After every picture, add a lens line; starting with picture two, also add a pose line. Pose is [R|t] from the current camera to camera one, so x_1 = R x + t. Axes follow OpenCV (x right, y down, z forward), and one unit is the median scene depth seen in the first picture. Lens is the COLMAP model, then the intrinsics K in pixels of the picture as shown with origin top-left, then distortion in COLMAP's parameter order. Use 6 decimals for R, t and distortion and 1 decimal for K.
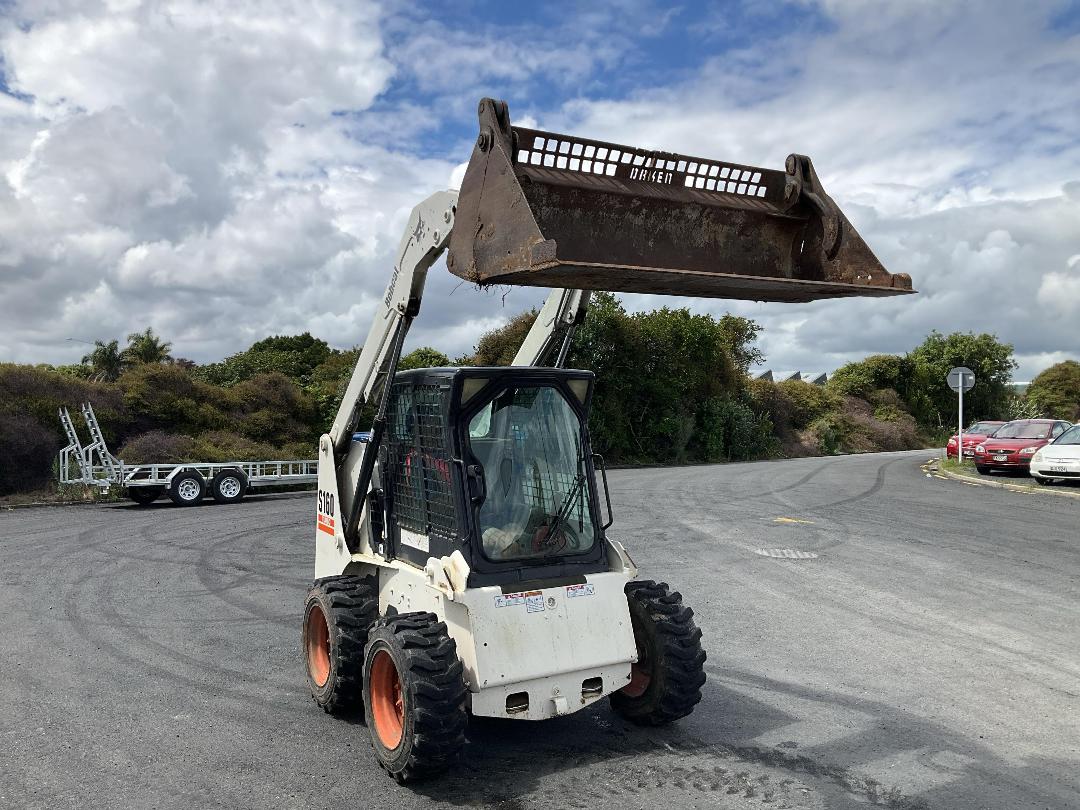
lens RADIAL K [[914.8, 0, 520.2], [0, 914.8, 369.4], [0, 0, 1]] dist [-0.009262, -0.004427]
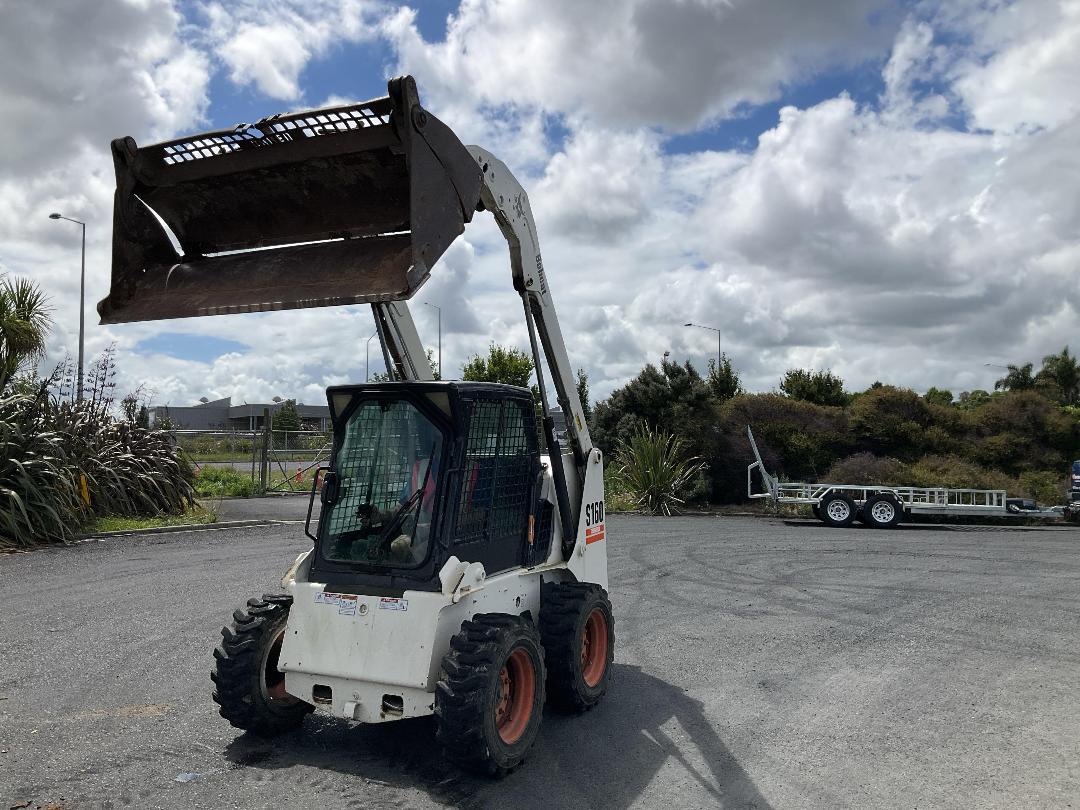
lens RADIAL K [[892.7, 0, 533.6], [0, 892.7, 405.8], [0, 0, 1]] dist [0.058690, -0.109011]
pose [[0.551491, -0.021692, -0.833899, 0.225481], [0.030965, 0.999505, -0.005522, 0.008654], [0.833606, -0.022776, 0.551890, 0.139321]]
